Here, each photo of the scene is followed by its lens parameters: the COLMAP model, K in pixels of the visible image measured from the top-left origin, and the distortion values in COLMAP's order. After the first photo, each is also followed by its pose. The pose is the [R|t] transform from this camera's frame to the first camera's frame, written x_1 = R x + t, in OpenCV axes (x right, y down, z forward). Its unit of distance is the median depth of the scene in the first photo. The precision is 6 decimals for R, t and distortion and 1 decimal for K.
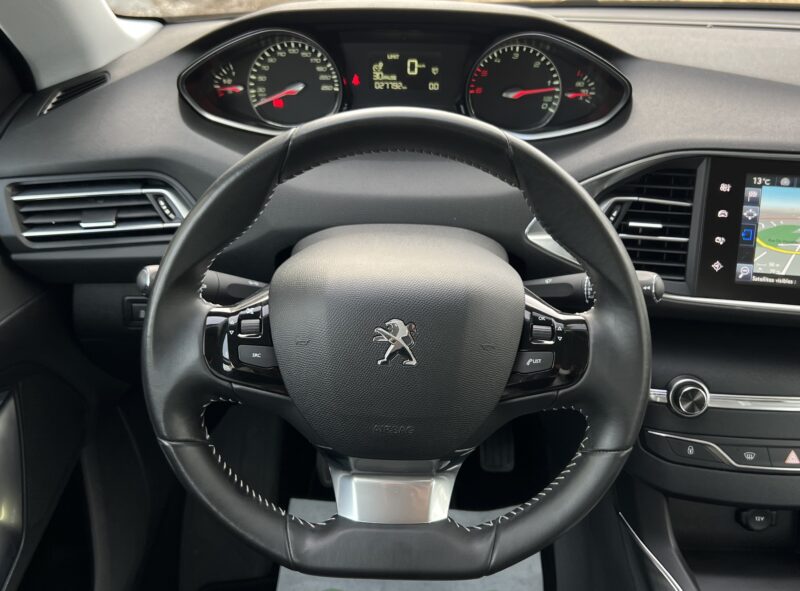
lens RADIAL K [[868.8, 0, 405.3], [0, 868.8, 296.9], [0, 0, 1]] dist [0.018626, -0.012847]
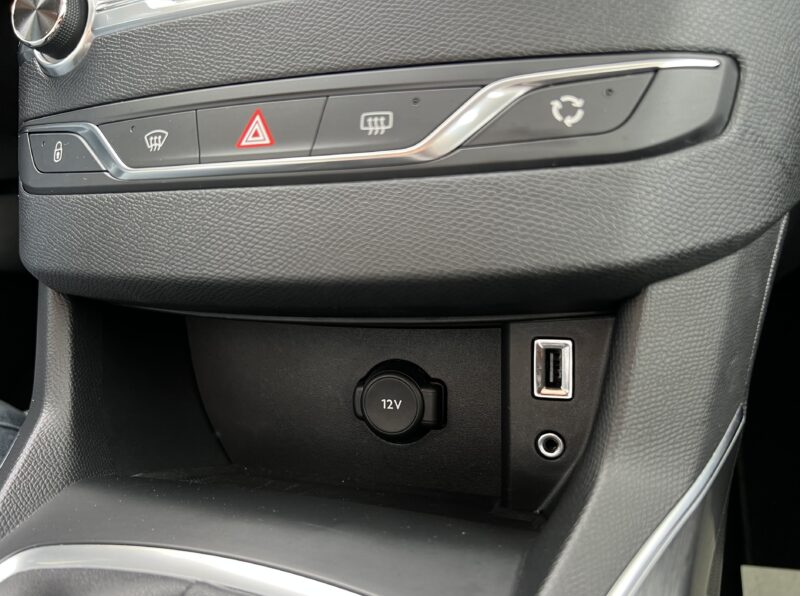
lens RADIAL K [[600.4, 0, 396.2], [0, 600.4, 292.0], [0, 0, 1]] dist [0.064547, -0.079512]
pose [[0.935514, -0.017454, -0.352859, 0.503380], [-0.044448, 0.985028, -0.166565, 0.246105], [0.350483, 0.171507, 0.920732, 0.720361]]
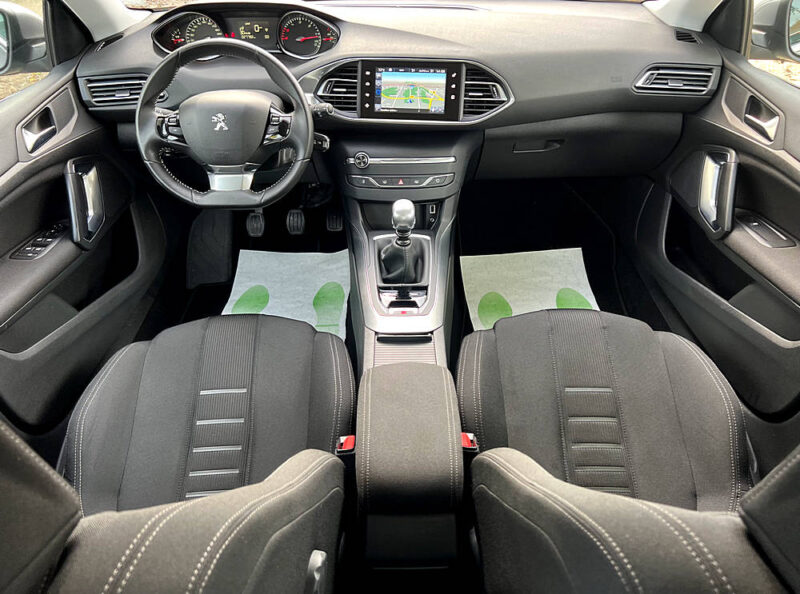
lens RADIAL K [[600.4, 0, 396.2], [0, 600.4, 291.0], [0, 0, 1]] dist [0.064547, -0.079512]
pose [[0.999444, -0.032603, 0.006940, 0.357795], [0.031487, 0.991724, 0.124468, 0.249198], [-0.010940, -0.124180, 0.992199, -0.721157]]
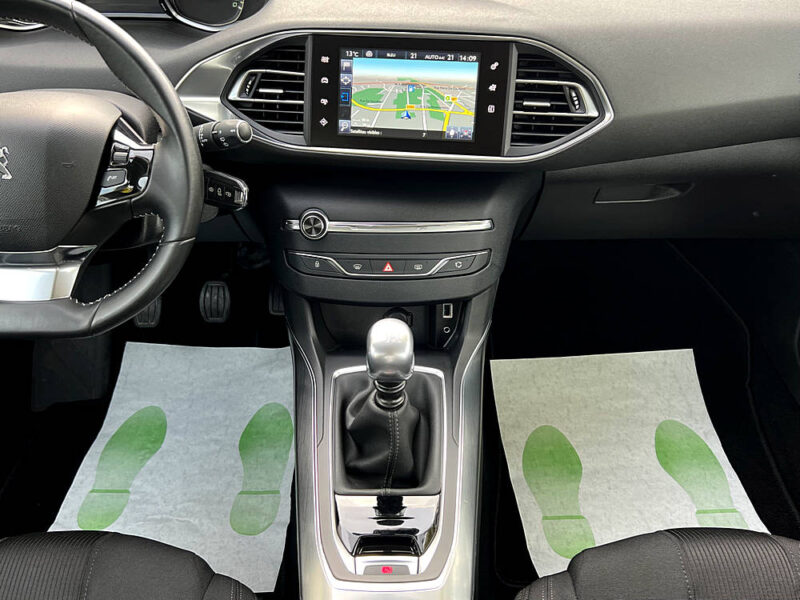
lens RADIAL K [[740.3, 0, 396.3], [0, 740.3, 305.5], [0, 0, 1]] dist [0.103221, -0.249892]
pose [[0.999737, -0.020284, 0.010694, 0.389604], [0.018994, 0.993819, 0.109376, 0.103634], [-0.012846, -0.109144, 0.993943, -0.132746]]
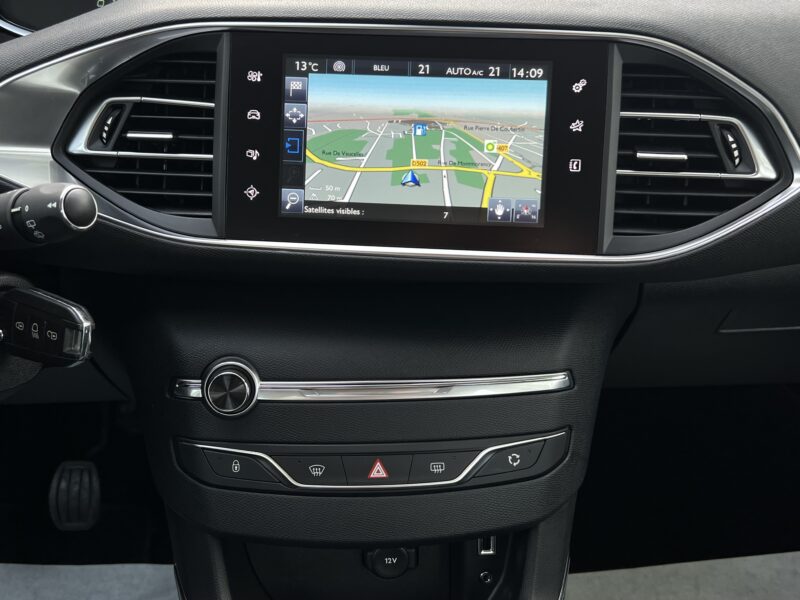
lens RADIAL K [[870.3, 0, 402.9], [0, 870.3, 297.3], [0, 0, 1]] dist [0.058421, -0.034681]
pose [[0.996728, -0.029686, 0.075183, 0.365446], [0.033053, 0.998487, -0.043937, 0.070000], [-0.073765, 0.046278, 0.996201, 0.270148]]
